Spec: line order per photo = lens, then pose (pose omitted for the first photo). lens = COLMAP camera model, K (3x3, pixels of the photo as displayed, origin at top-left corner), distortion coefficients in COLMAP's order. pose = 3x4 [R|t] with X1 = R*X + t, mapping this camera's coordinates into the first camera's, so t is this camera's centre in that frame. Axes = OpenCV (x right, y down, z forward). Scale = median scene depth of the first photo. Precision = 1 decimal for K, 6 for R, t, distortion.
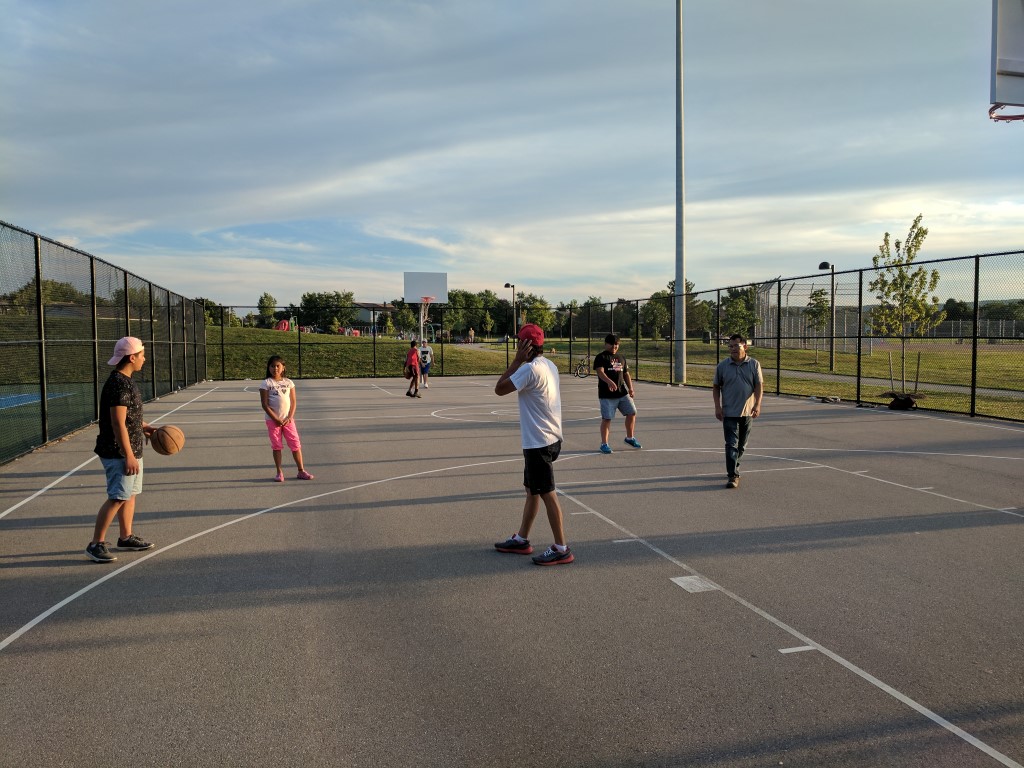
lens RADIAL K [[749.8, 0, 511.3], [0, 749.8, 379.3], [0, 0, 1]] dist [0.009096, 0.001528]
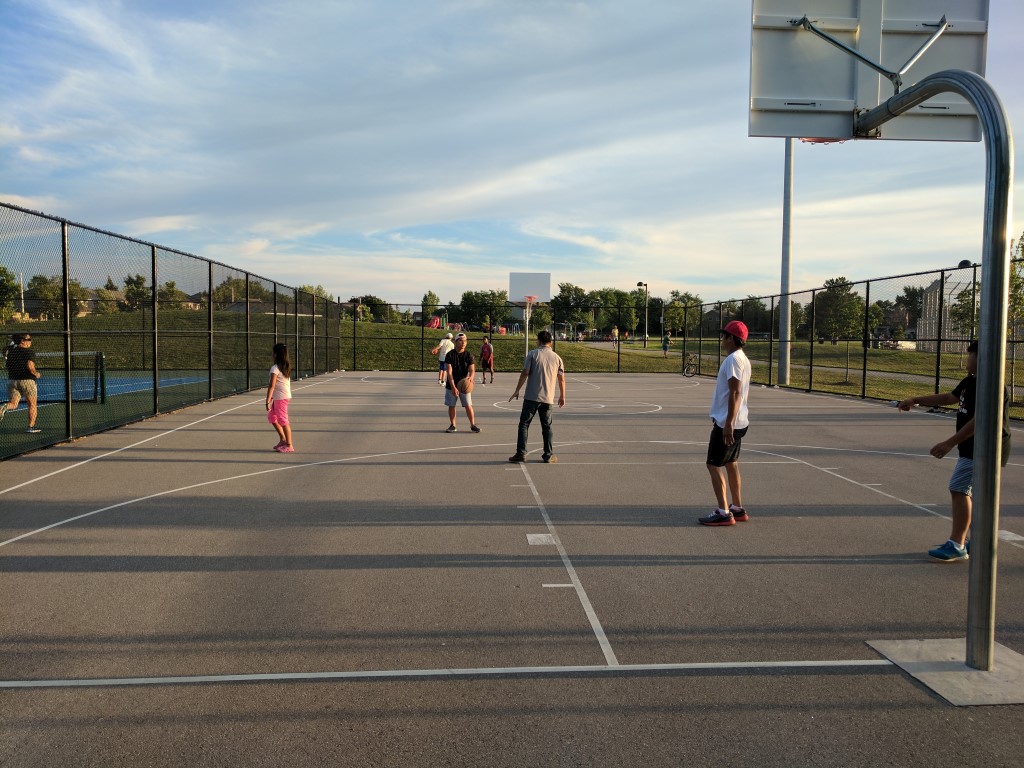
lens RADIAL K [[749.8, 0, 513.4], [0, 749.8, 389.5], [0, 0, 1]] dist [0.009096, 0.001528]
pose [[0.977948, 0.029800, -0.206711, 0.014058], [-0.026568, 0.999478, 0.018395, 0.000415], [0.207151, -0.012497, 0.978229, -0.005578]]
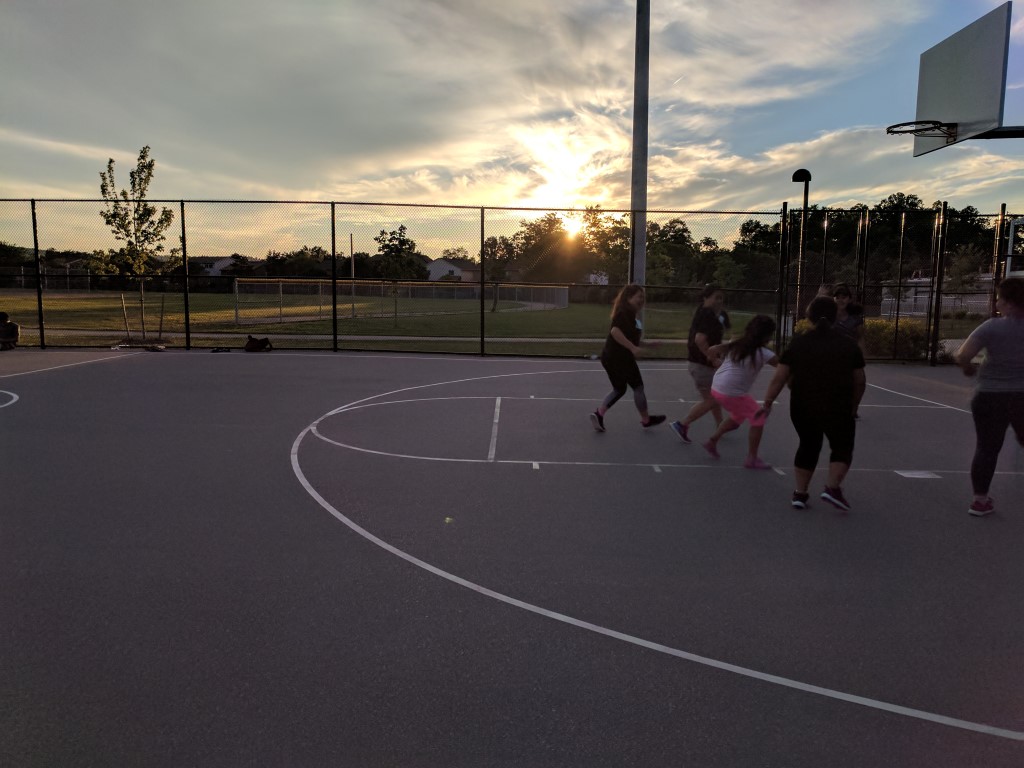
lens RADIAL K [[749.8, 0, 510.6], [0, 749.8, 368.8], [0, 0, 1]] dist [0.009096, 0.001528]
pose [[0.266495, -0.090977, 0.959533, -0.071941], [0.041104, 0.995702, 0.082990, -0.000984], [-0.962959, 0.017324, 0.269089, 0.091598]]
